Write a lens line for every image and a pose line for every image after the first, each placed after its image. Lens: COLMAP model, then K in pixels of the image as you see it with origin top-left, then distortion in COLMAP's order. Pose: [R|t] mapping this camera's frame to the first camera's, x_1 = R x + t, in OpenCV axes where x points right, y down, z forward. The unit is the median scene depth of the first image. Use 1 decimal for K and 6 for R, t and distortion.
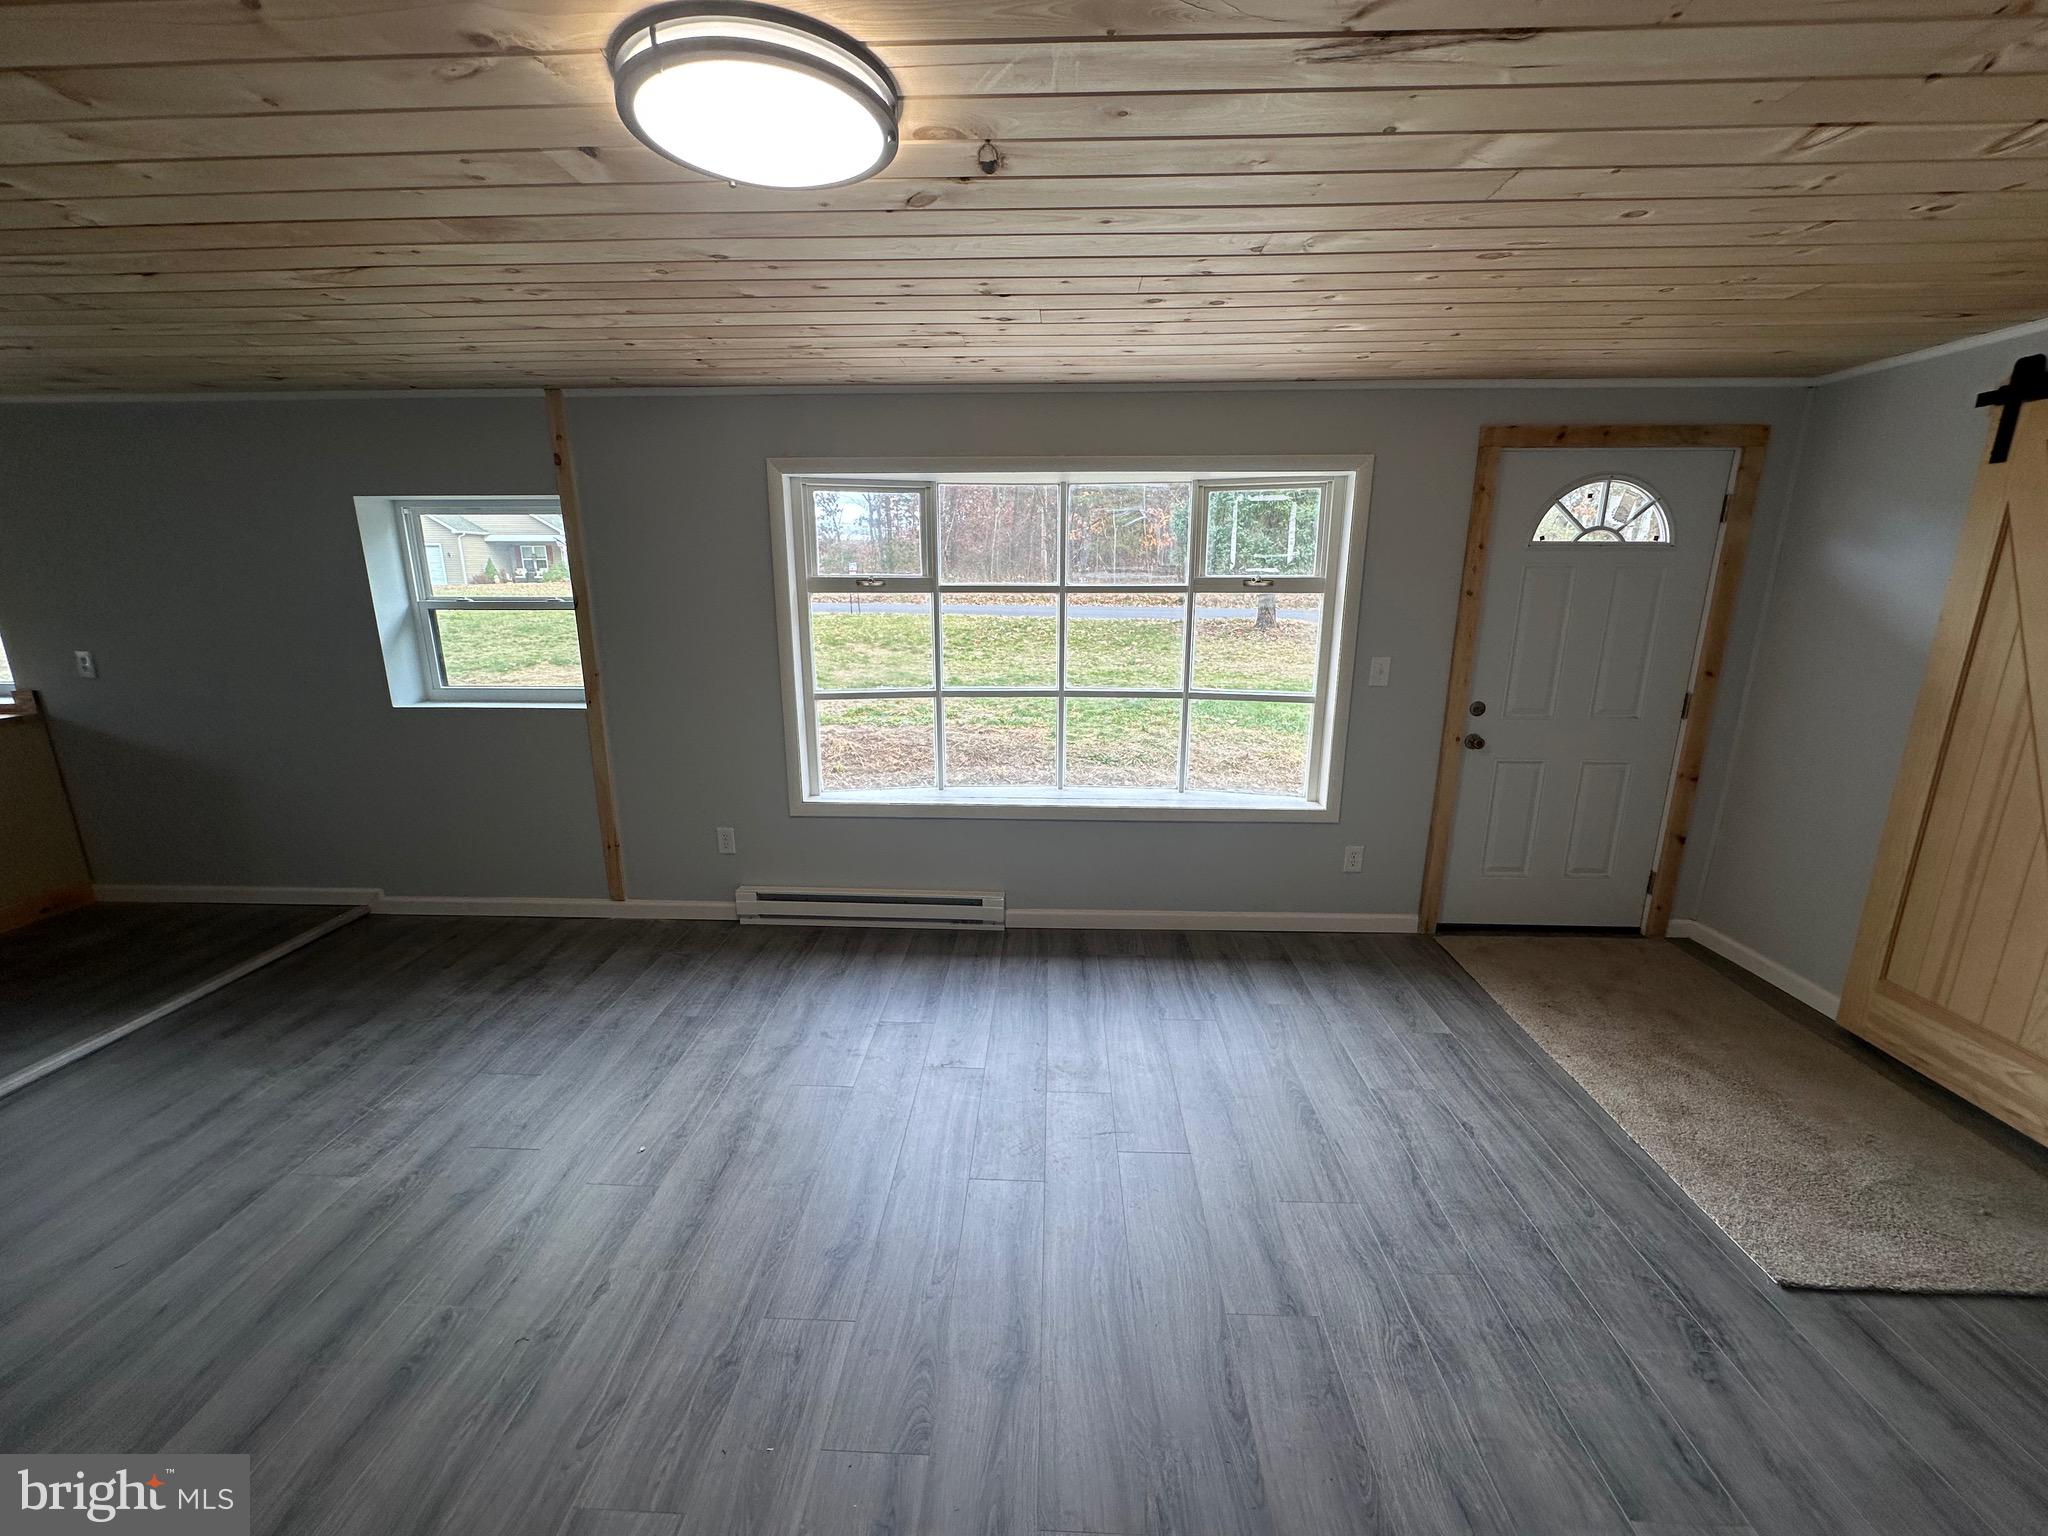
lens RADIAL K [[818.1, 0, 1024.0], [0, 818.1, 763.6], [0, 0, 1]] dist [-0.002255, 0.000443]
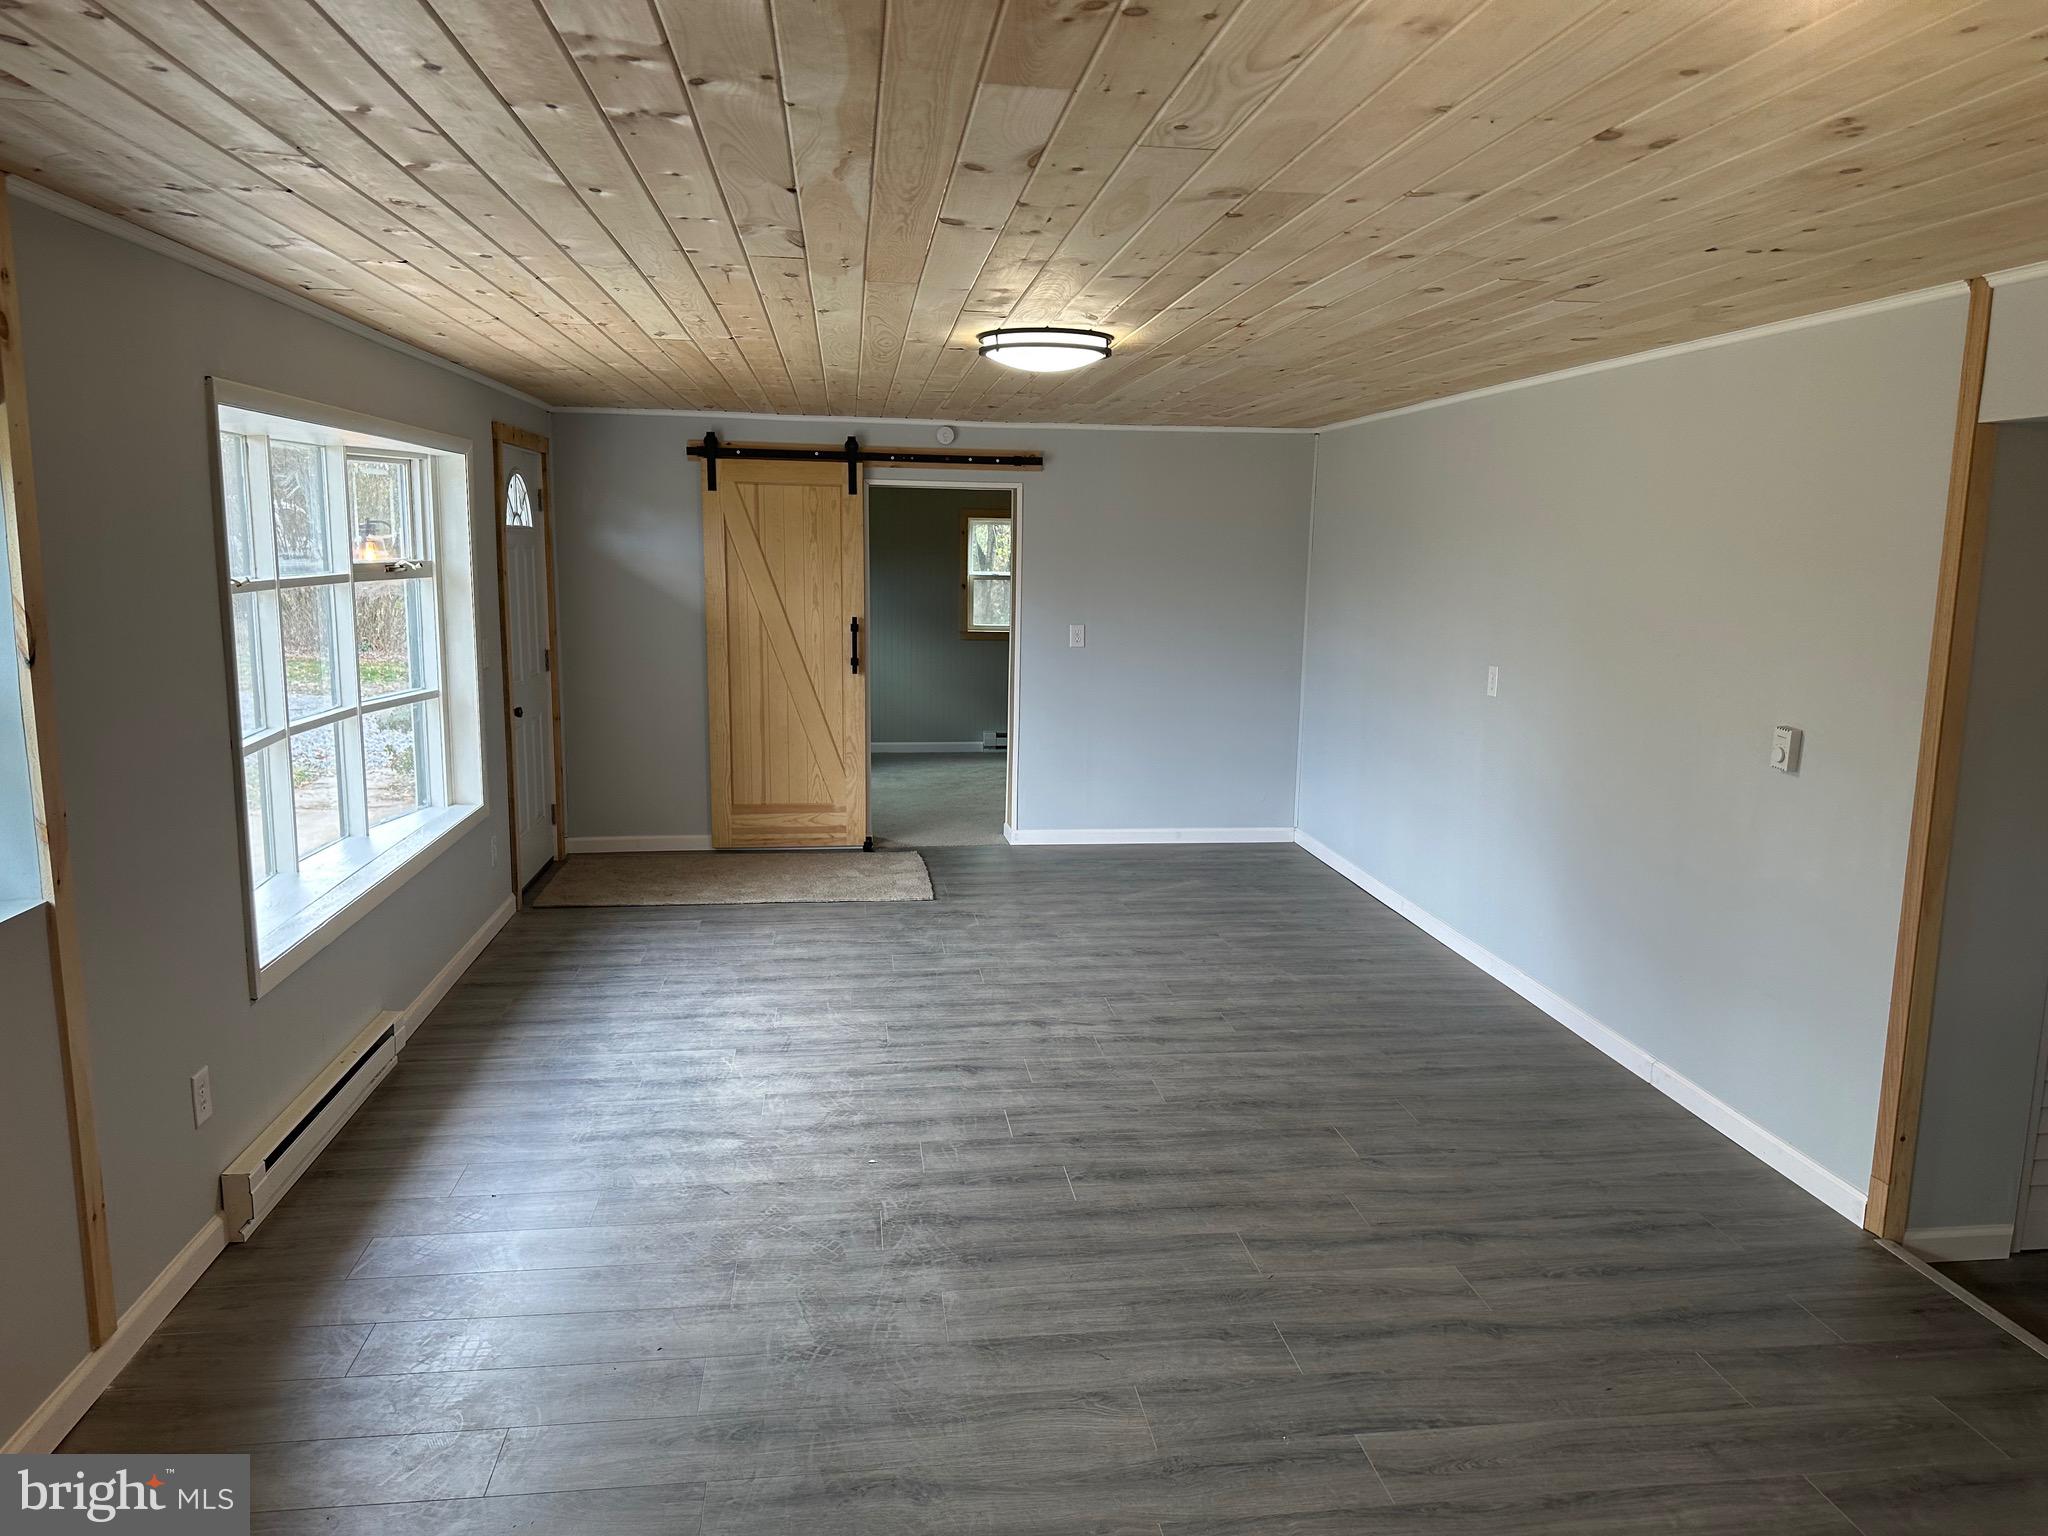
lens RADIAL K [[1421.3, 0, 1030.9], [0, 1421.3, 759.0], [0, 0, 1]] dist [0.116740, -0.175669]
pose [[-0.166660, -0.150694, 0.974431, -1.827923], [0.220519, 0.957524, 0.185795, -0.222226], [-0.961039, 0.245845, -0.126350, 0.811063]]
